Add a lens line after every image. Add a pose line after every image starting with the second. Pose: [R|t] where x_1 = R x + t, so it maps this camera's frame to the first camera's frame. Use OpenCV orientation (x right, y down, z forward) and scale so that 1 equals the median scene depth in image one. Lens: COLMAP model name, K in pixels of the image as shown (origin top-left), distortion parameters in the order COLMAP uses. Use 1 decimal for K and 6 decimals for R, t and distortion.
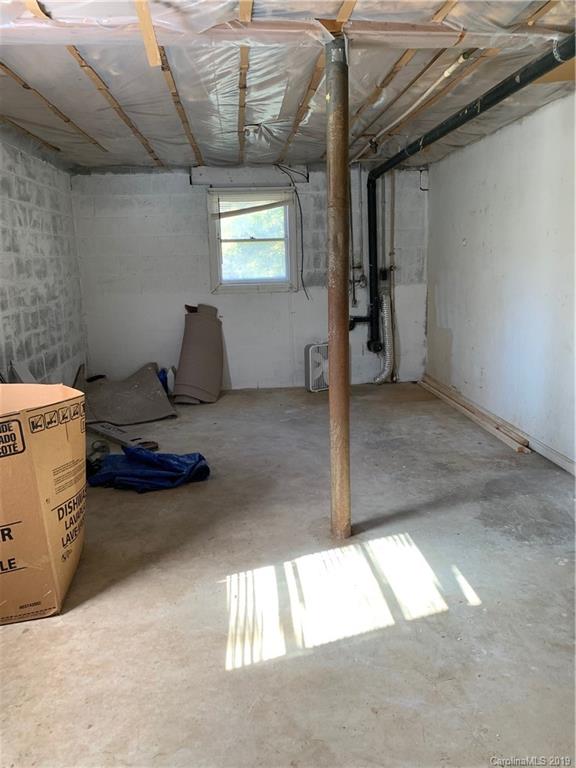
lens RADIAL K [[584.1, 0, 289.5], [0, 584.1, 383.3], [0, 0, 1]] dist [0.004918, 0.003116]
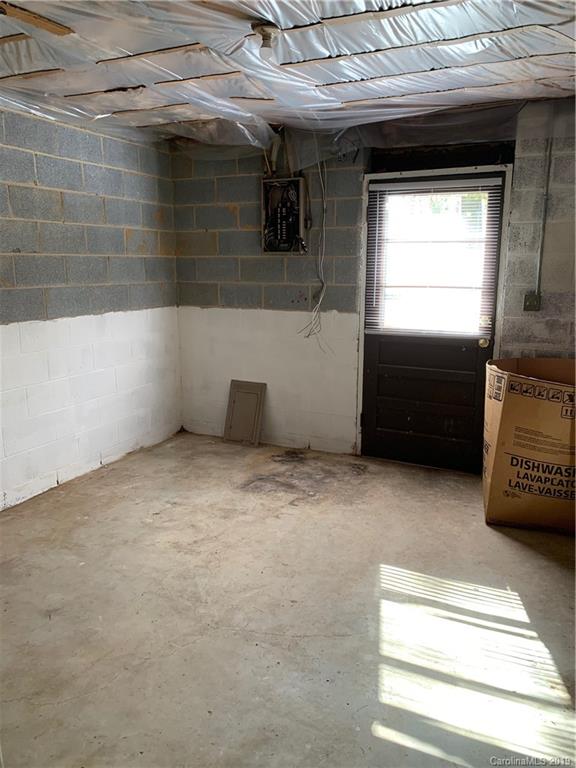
lens RADIAL K [[584.1, 0, 289.2], [0, 584.1, 383.9], [0, 0, 1]] dist [0.004918, 0.003116]
pose [[-0.496756, 0.199025, -0.844762, 0.966378], [-0.172037, 0.931456, 0.320614, -0.281383], [0.850669, 0.304597, -0.428466, 1.135977]]
